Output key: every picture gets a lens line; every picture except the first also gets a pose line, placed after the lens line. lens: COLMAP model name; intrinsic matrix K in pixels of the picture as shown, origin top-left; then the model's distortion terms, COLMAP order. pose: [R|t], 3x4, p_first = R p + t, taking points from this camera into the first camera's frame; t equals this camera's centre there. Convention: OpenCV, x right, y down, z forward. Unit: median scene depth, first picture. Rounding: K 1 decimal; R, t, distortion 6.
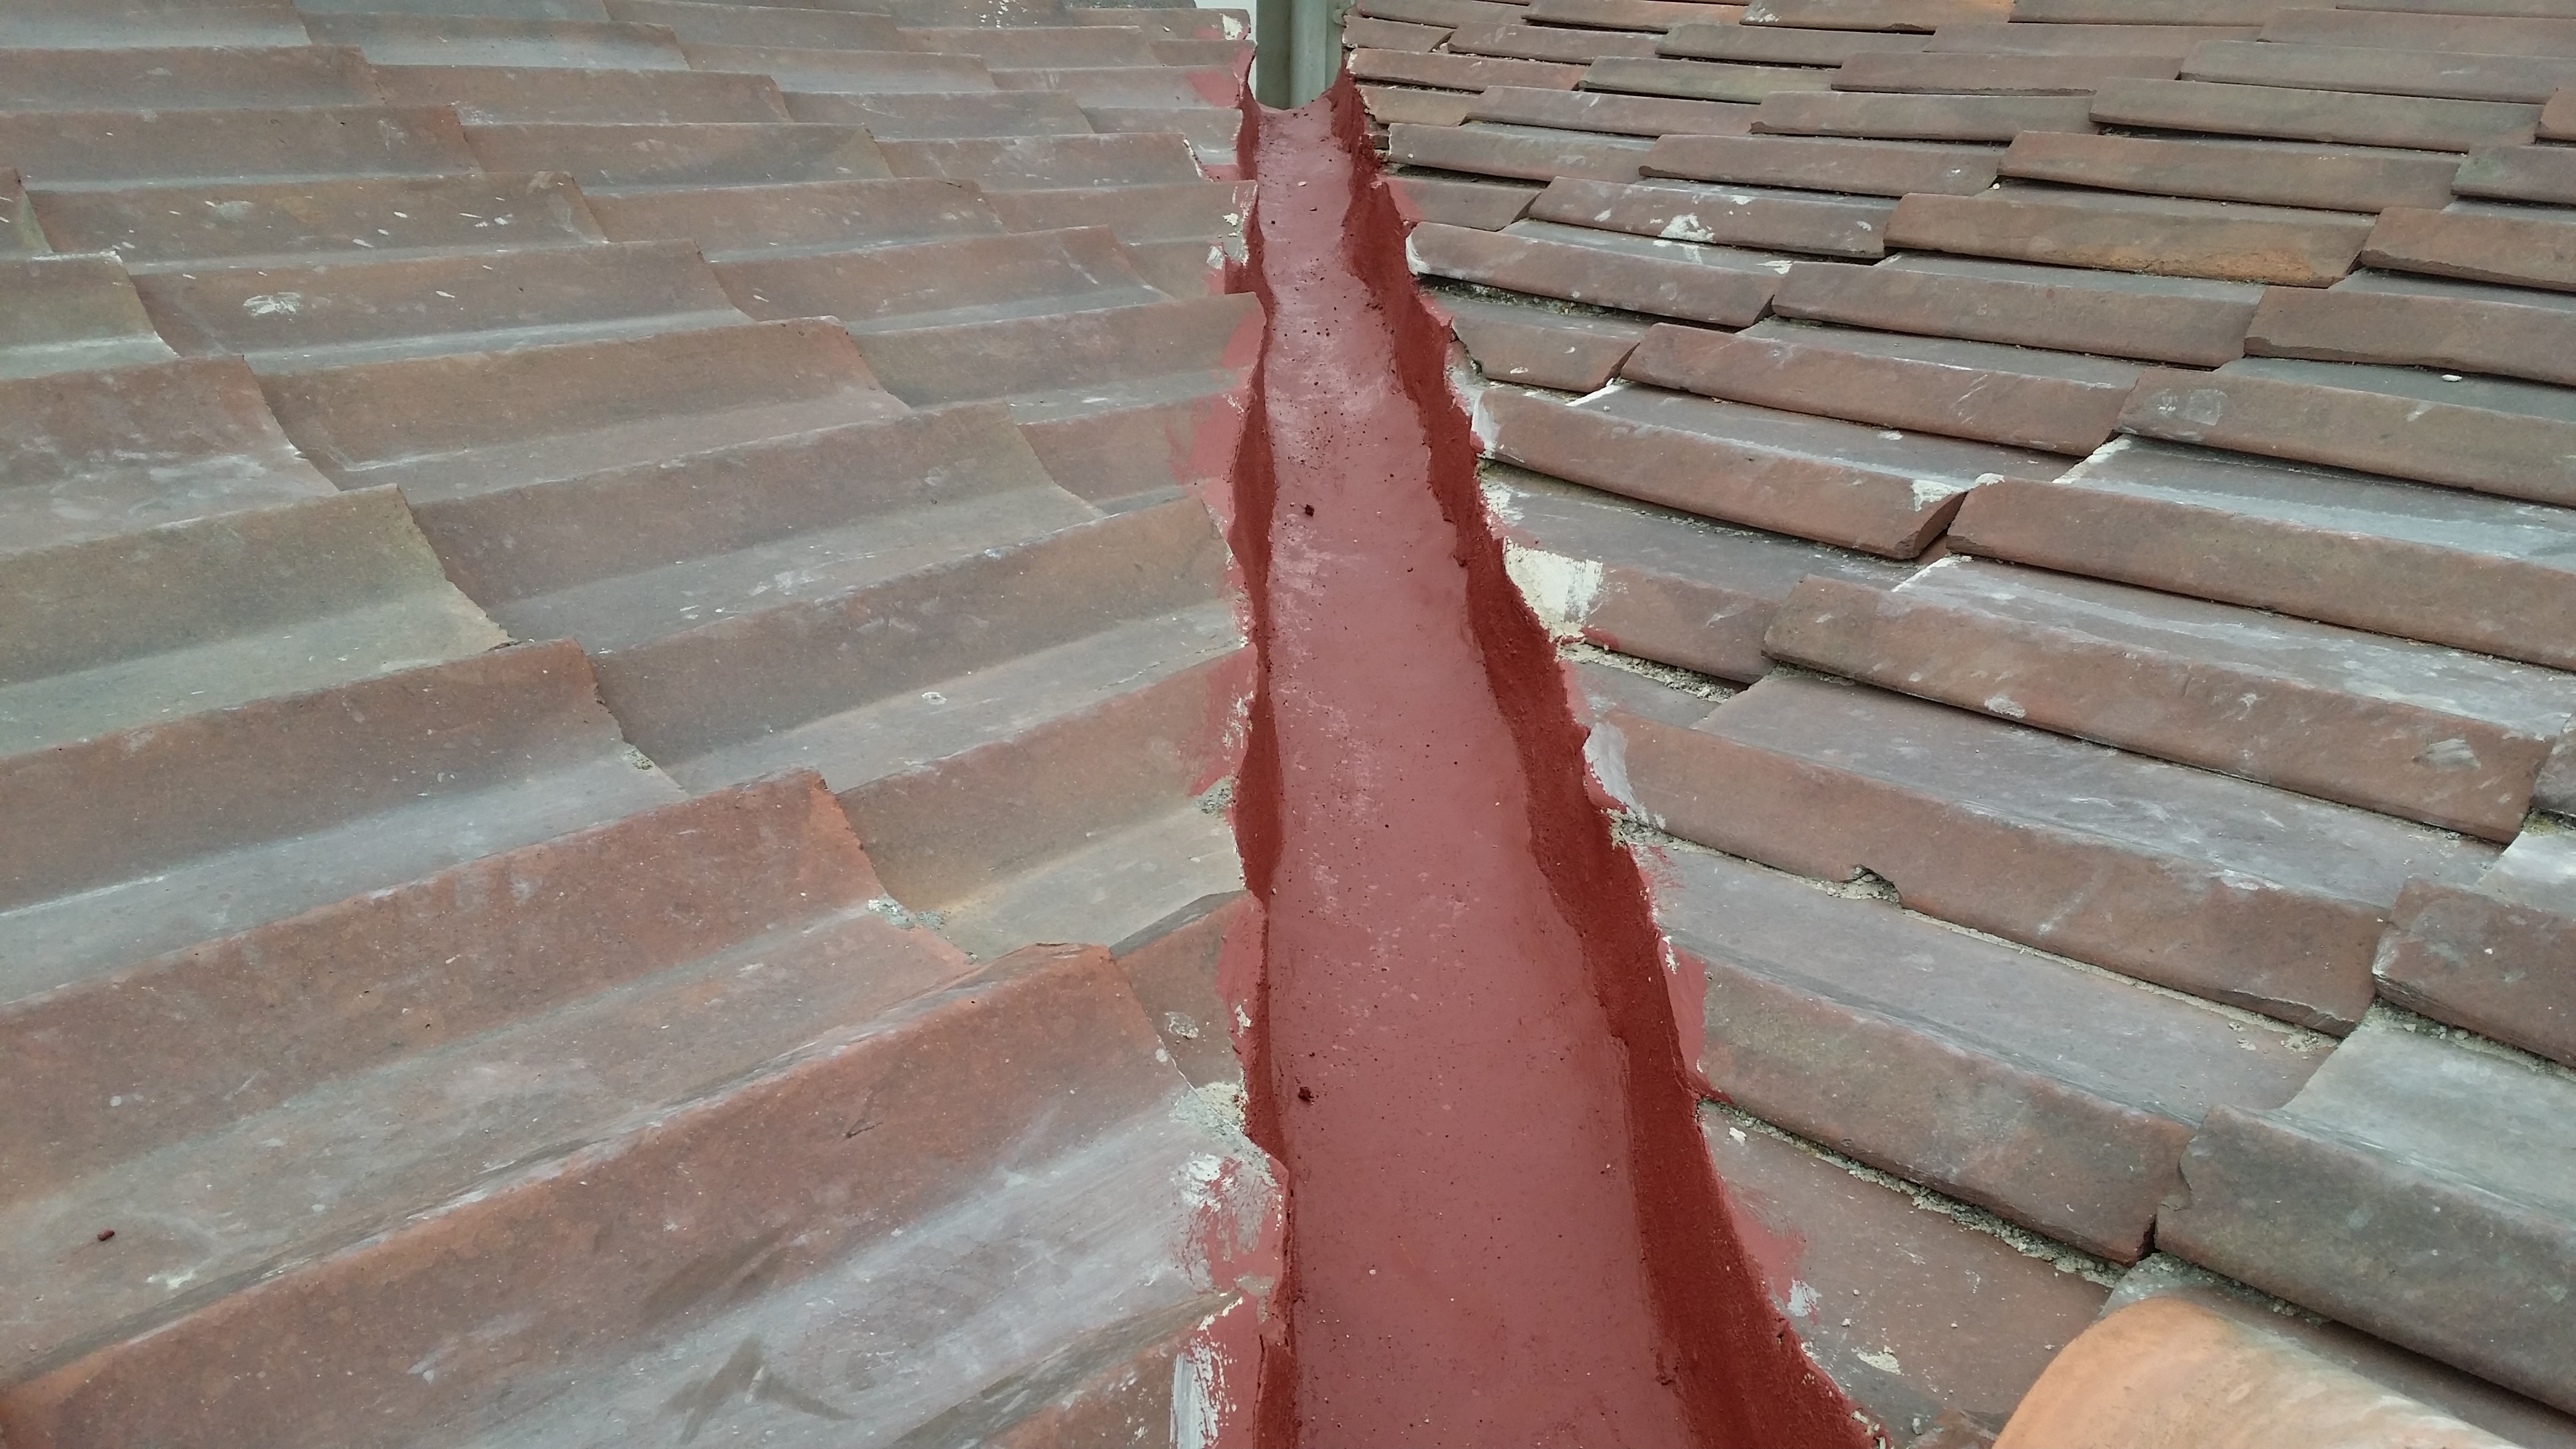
lens RADIAL K [[2331.0, 0, 1288.0], [0, 2331.0, 724.5], [0, 0, 1]] dist [0.069891, -0.150702]
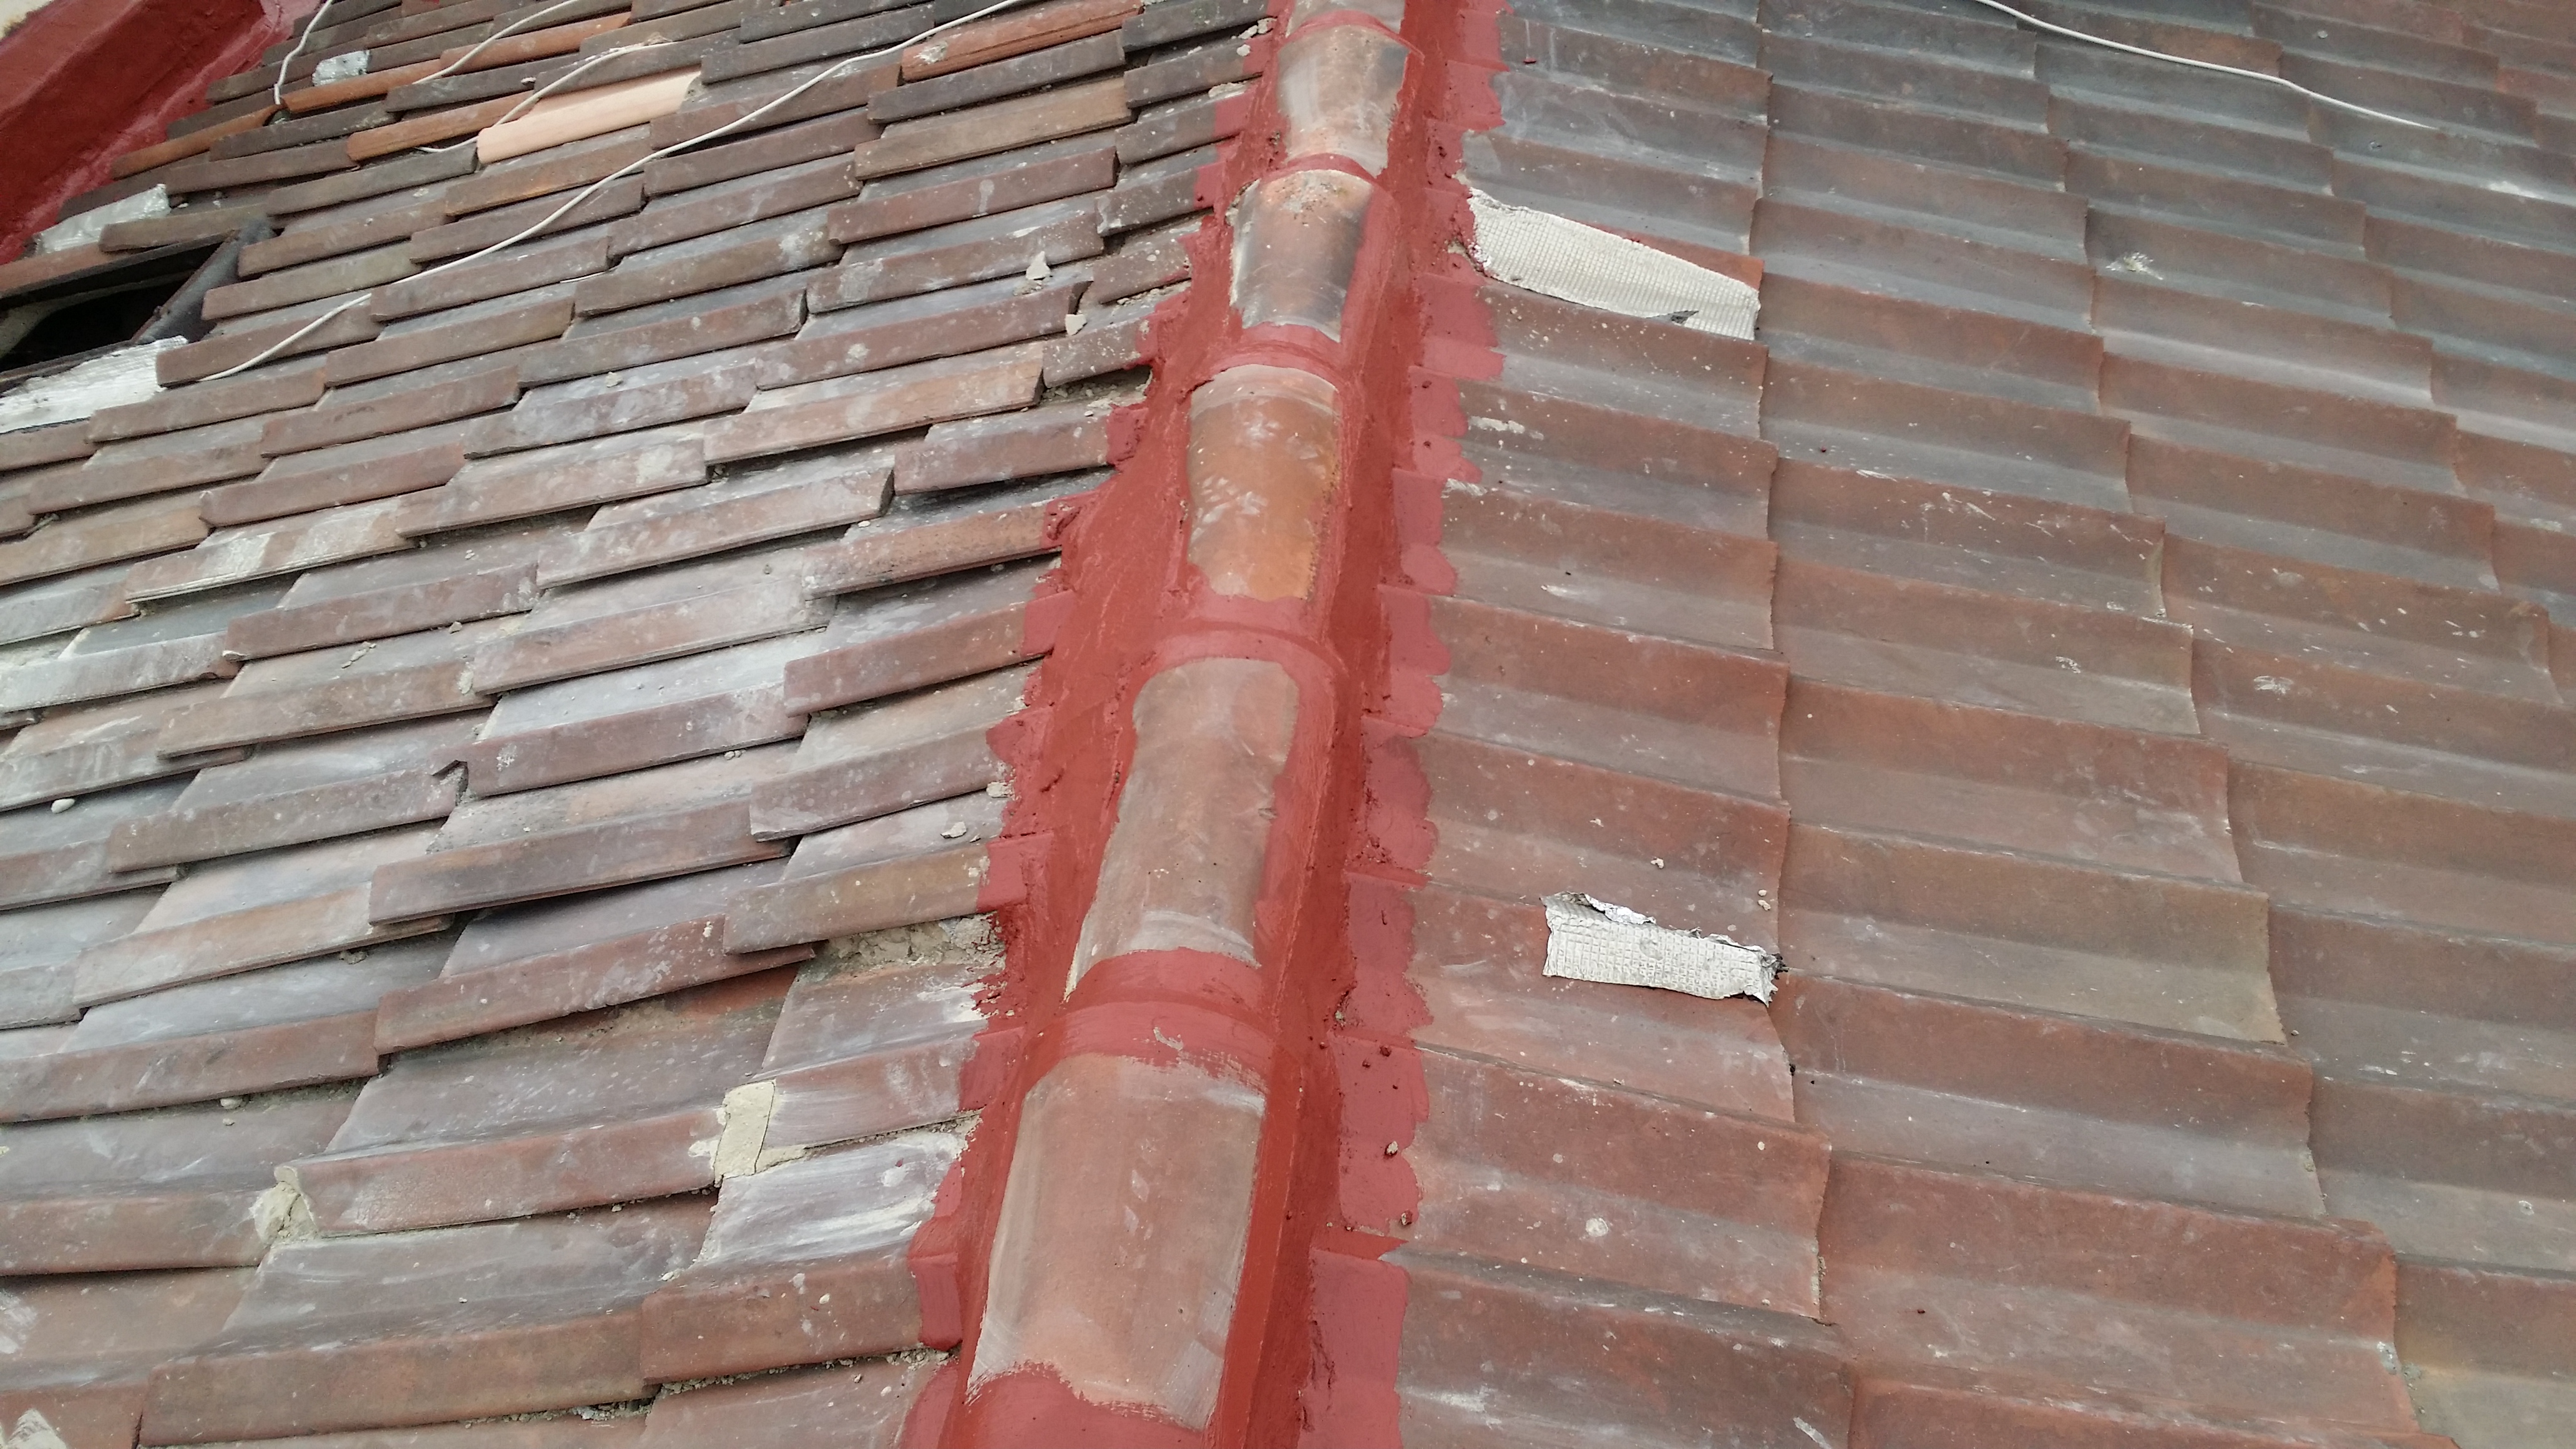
lens RADIAL K [[2331.0, 0, 1288.0], [0, 2331.0, 724.5], [0, 0, 1]] dist [0.069891, -0.150702]
pose [[0.633925, 0.435841, -0.638891, 0.187483], [-0.360313, 0.897394, 0.254675, -0.431116], [0.684335, 0.068756, 0.725919, -0.704353]]
